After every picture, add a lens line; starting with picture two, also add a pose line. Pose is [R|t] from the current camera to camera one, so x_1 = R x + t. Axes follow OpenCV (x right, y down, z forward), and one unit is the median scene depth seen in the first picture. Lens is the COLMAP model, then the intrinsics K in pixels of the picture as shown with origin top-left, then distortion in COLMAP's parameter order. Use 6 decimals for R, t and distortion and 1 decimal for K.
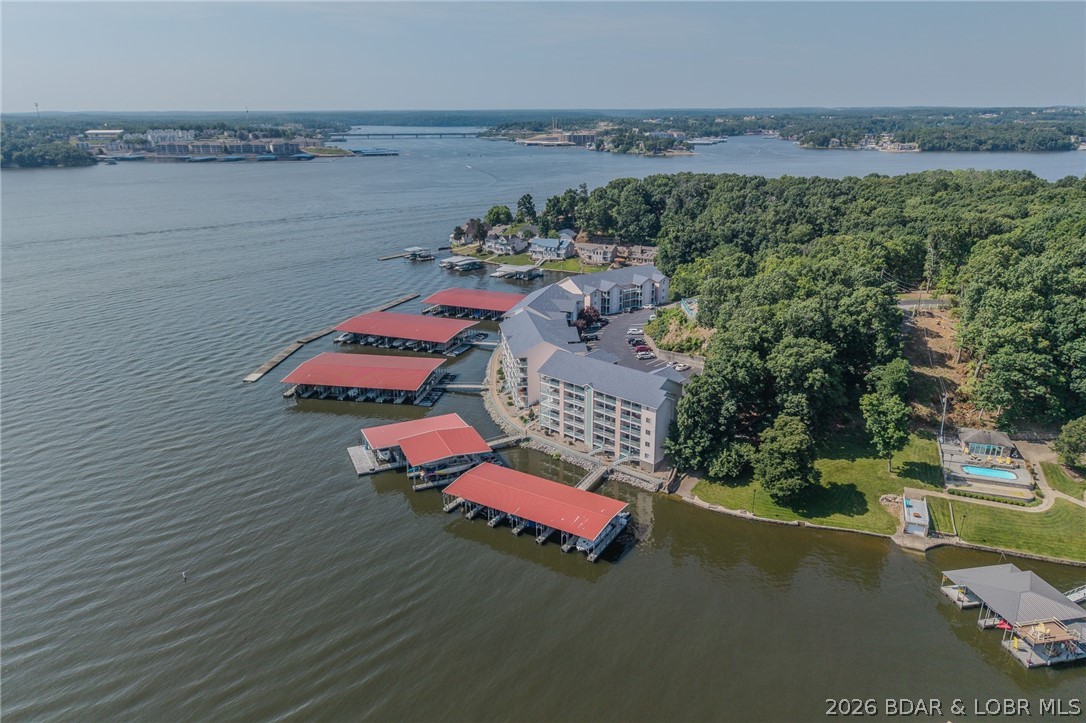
lens RADIAL K [[716.8, 0, 543.0], [0, 716.8, 361.5], [0, 0, 1]] dist [0.076828, -0.103682]
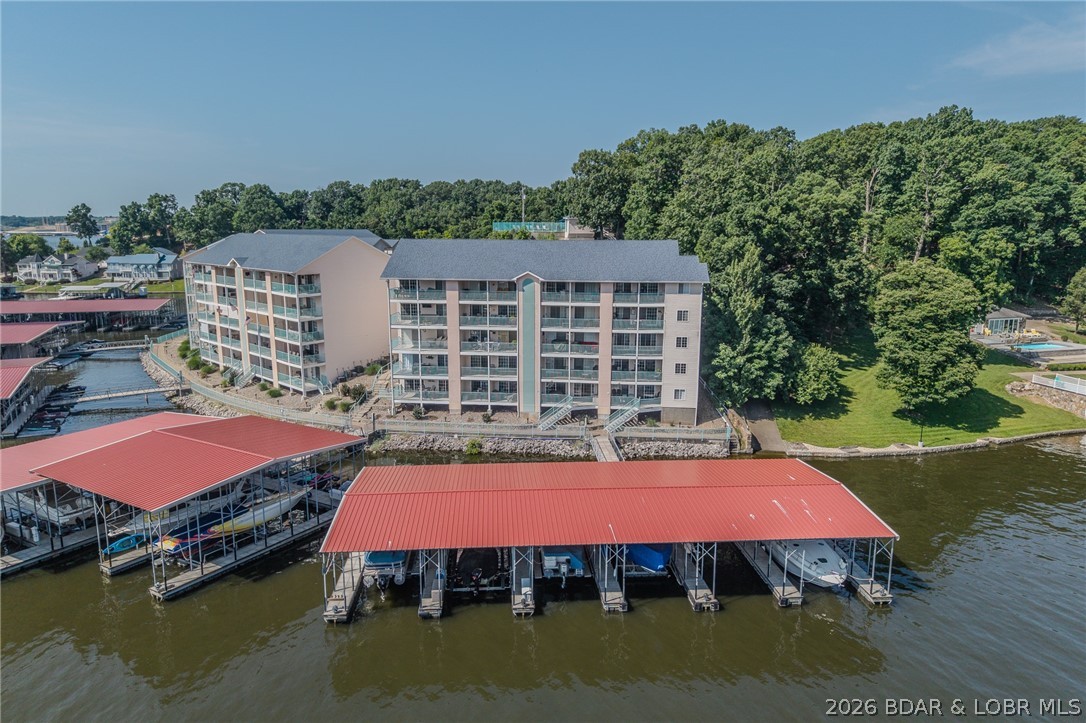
lens RADIAL K [[716.8, 0, 543.0], [0, 716.8, 361.5], [0, 0, 1]] dist [0.076828, -0.103682]
pose [[0.809707, -0.095183, 0.579063, -0.206517], [0.182844, 0.978559, -0.094821, 0.135892], [-0.557622, 0.182656, 0.809750, 0.637526]]
